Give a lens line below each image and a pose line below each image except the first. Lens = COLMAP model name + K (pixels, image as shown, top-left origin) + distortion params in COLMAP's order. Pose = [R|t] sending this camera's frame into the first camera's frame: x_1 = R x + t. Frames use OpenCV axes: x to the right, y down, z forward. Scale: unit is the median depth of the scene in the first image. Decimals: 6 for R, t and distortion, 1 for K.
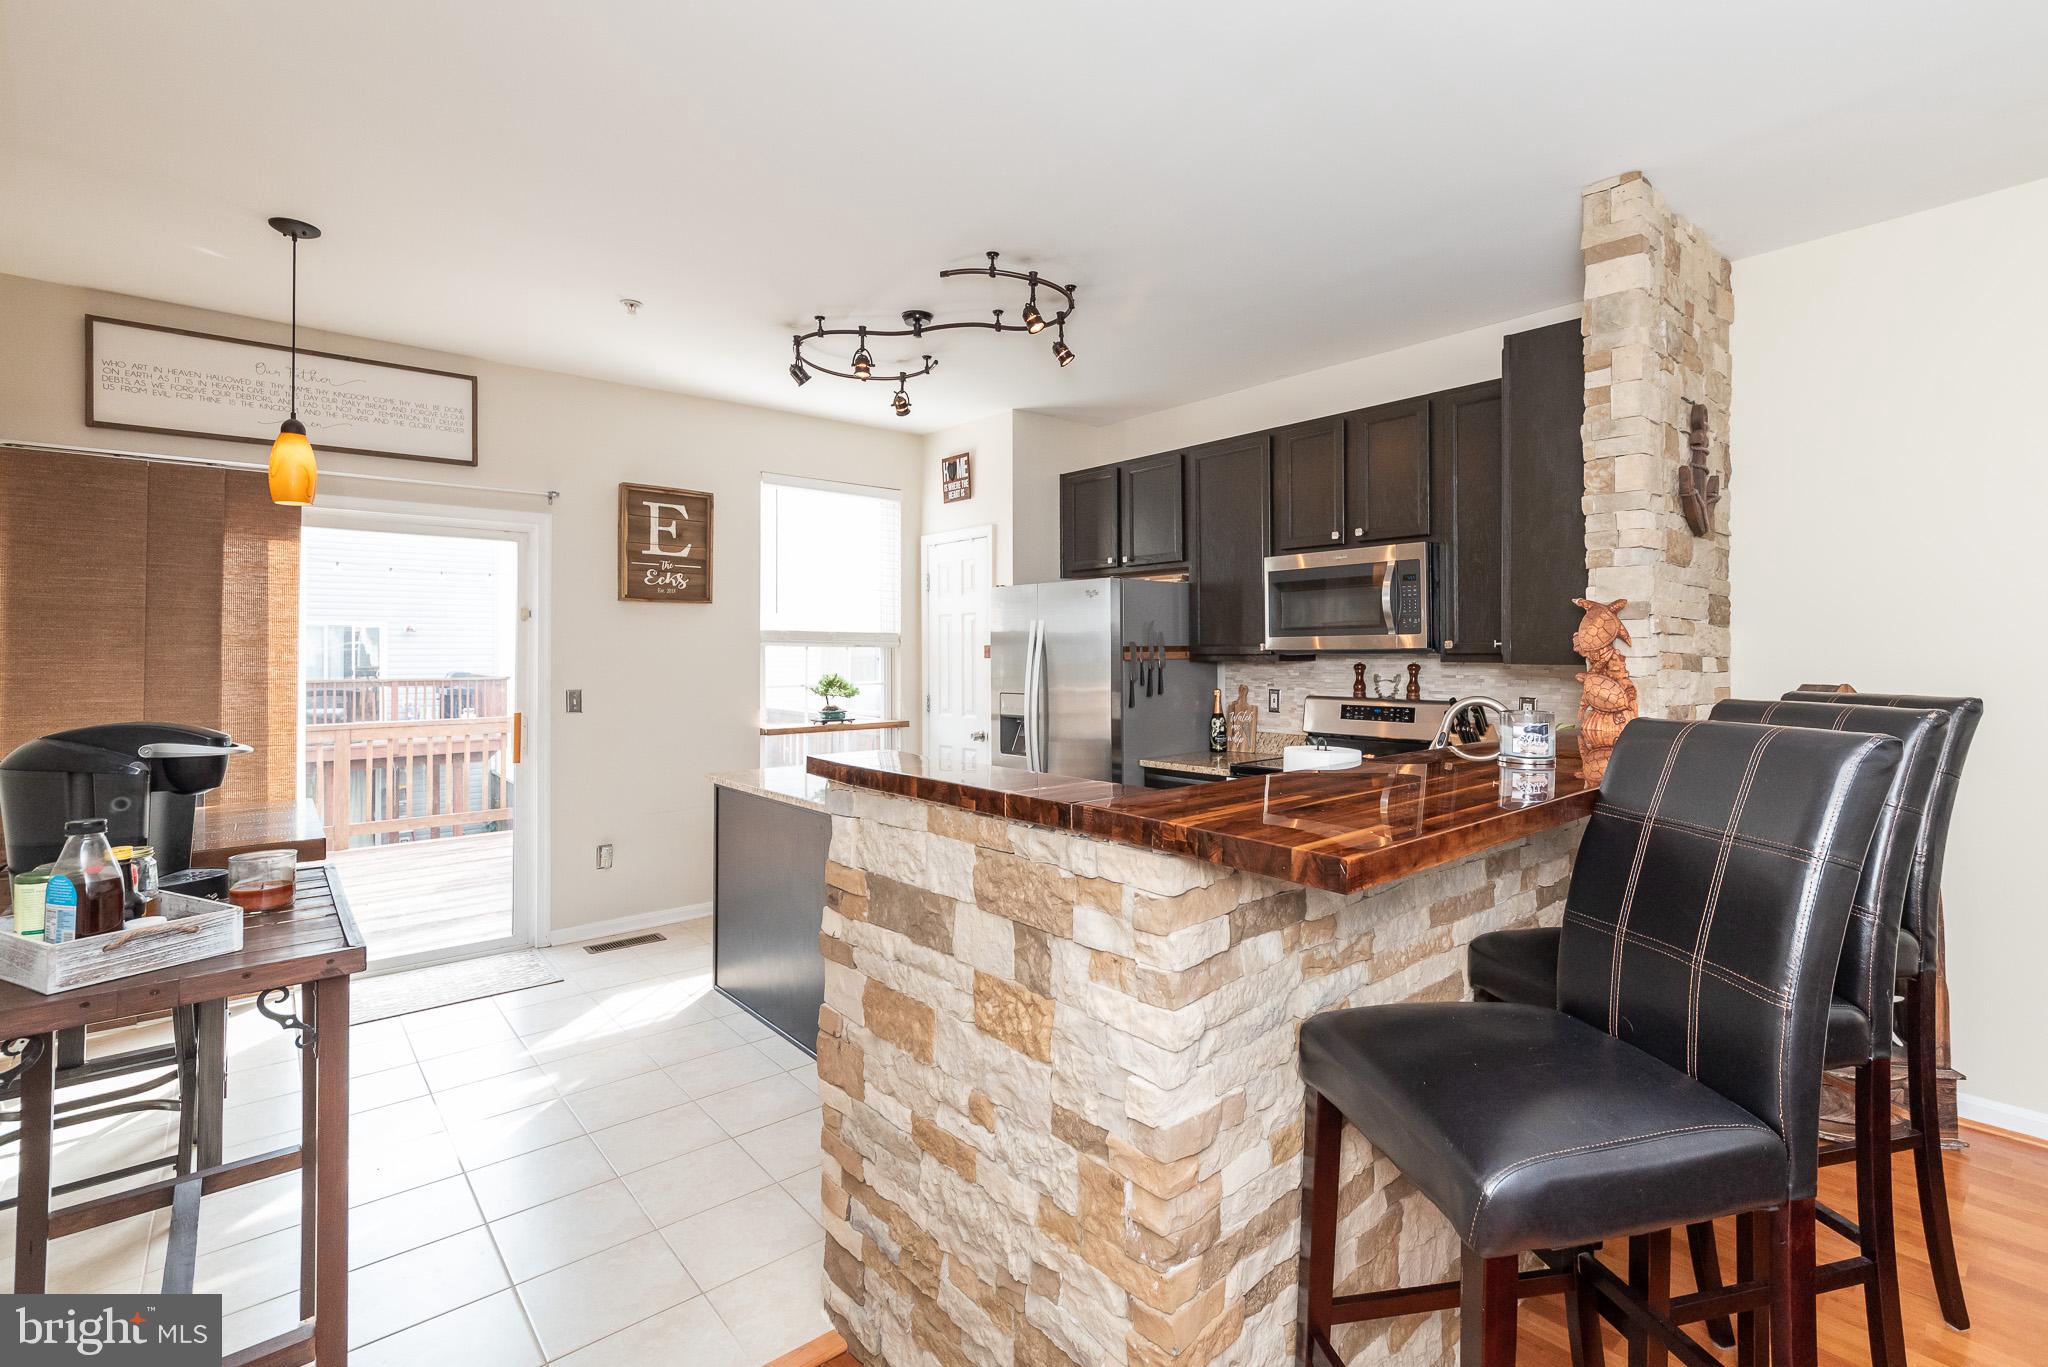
lens RADIAL K [[950.2, 0, 1082.3], [0, 950.2, 628.6], [0, 0, 1]] dist [-0.000567, -0.000285]
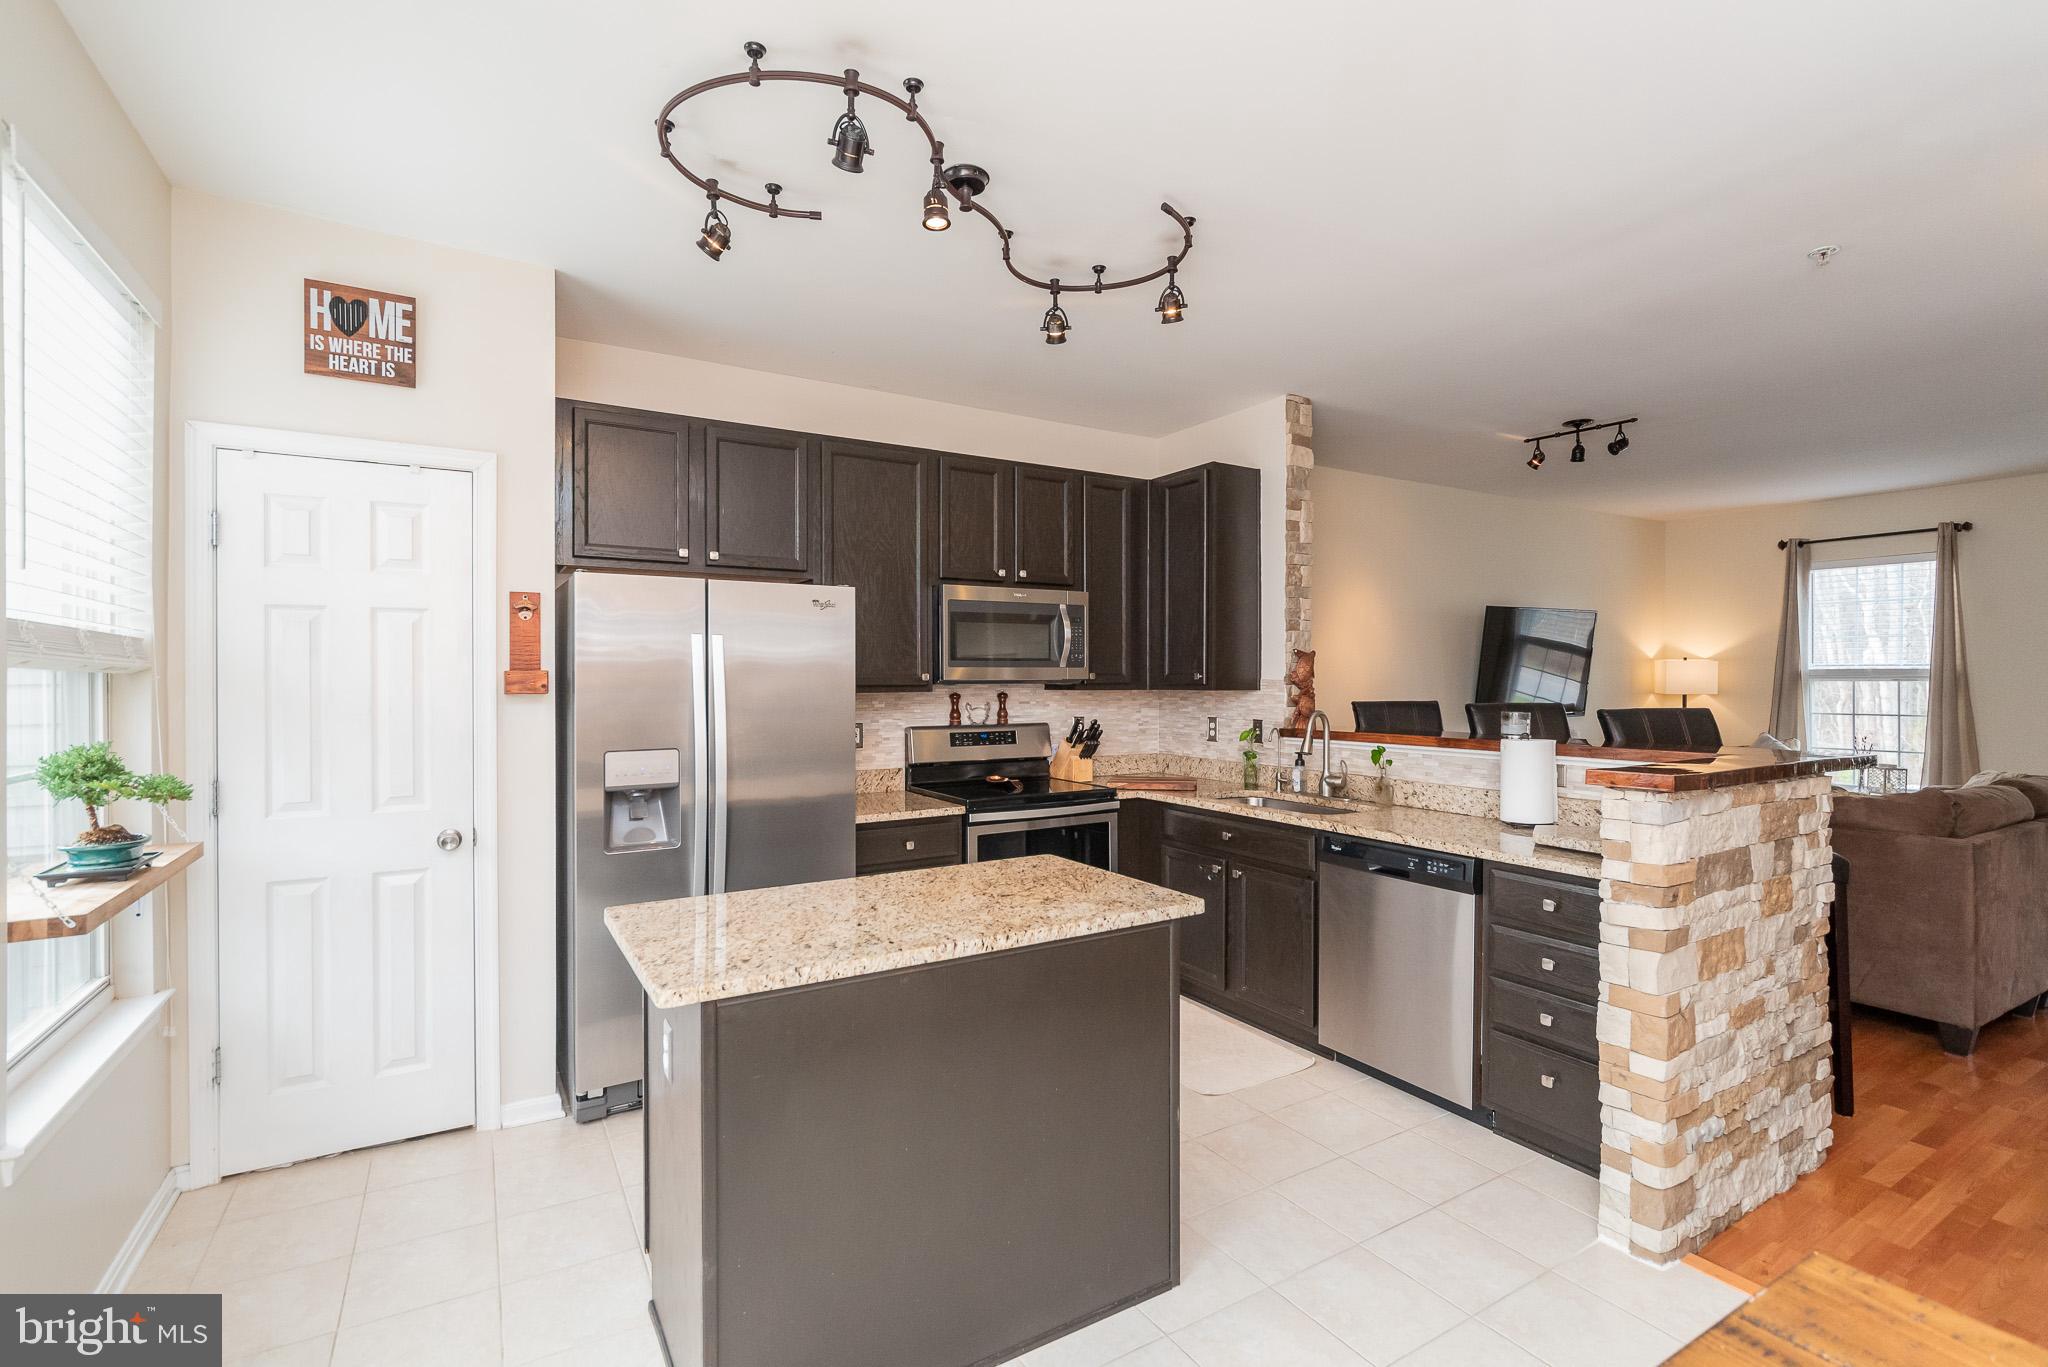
lens RADIAL K [[918.0, 0, 1024.0], [0, 918.0, 683.5], [0, 0, 1]] dist [-0.004673, -0.000278]
pose [[0.185064, -0.002161, 0.982724, -0.628419], [-0.021550, 0.999748, 0.006257, 0.016095], [-0.982490, -0.022335, 0.184971, 0.662470]]
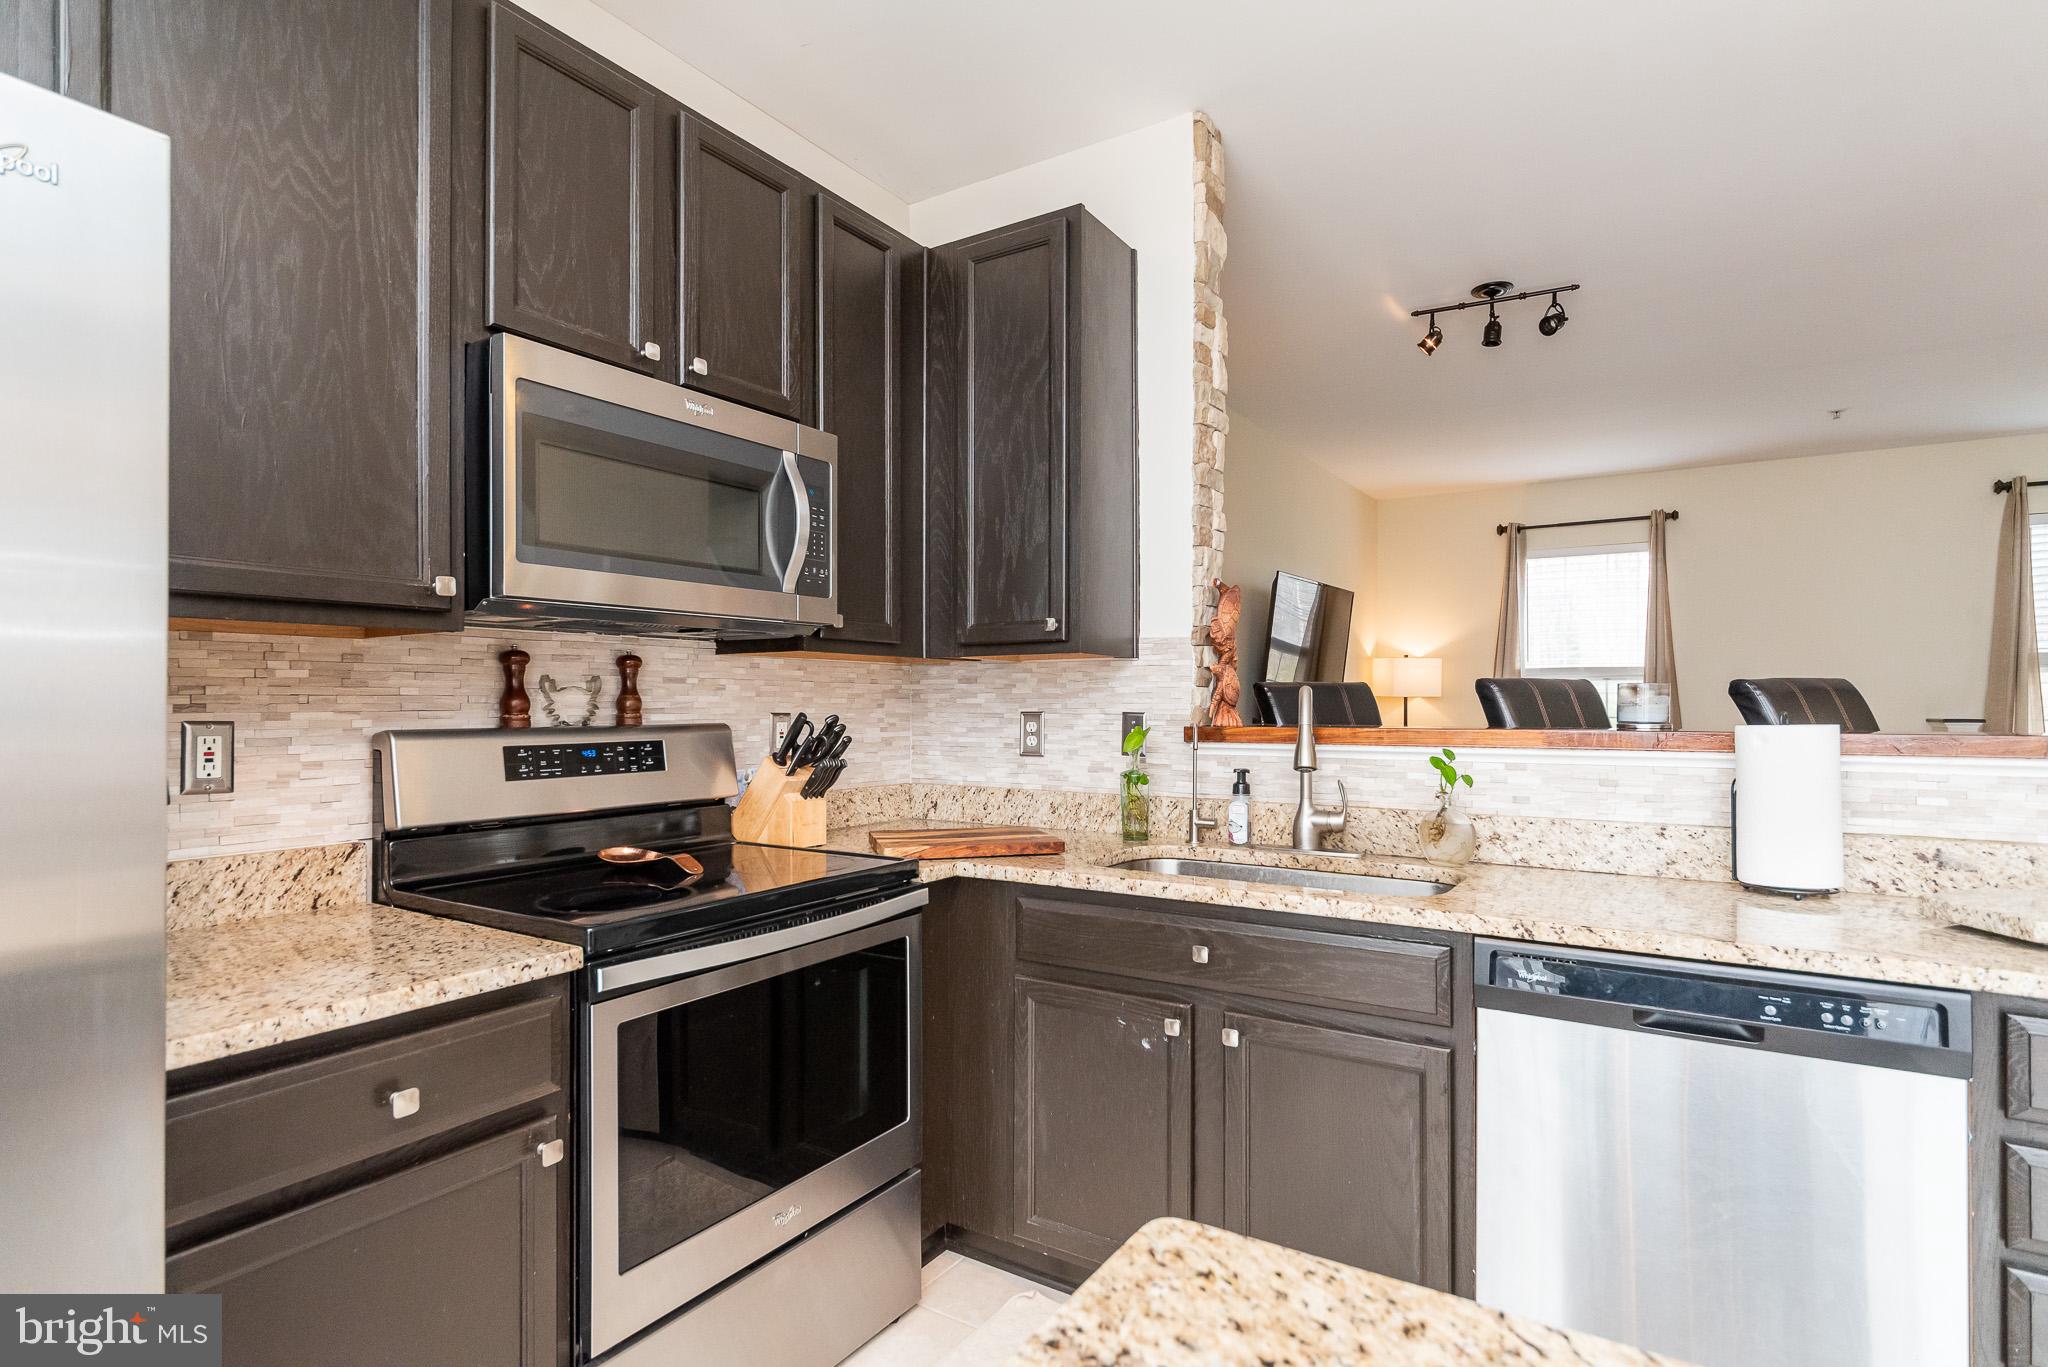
lens RADIAL K [[1035.8, 0, 1009.2], [0, 1035.8, 698.3], [0, 0, 1]] dist [-0.000449, -0.001443]
pose [[-0.256659, 0.007820, 0.966470, -0.198499], [-0.018944, 0.999734, -0.013120, 0.054609], [-0.966316, -0.021676, -0.256443, 0.812757]]
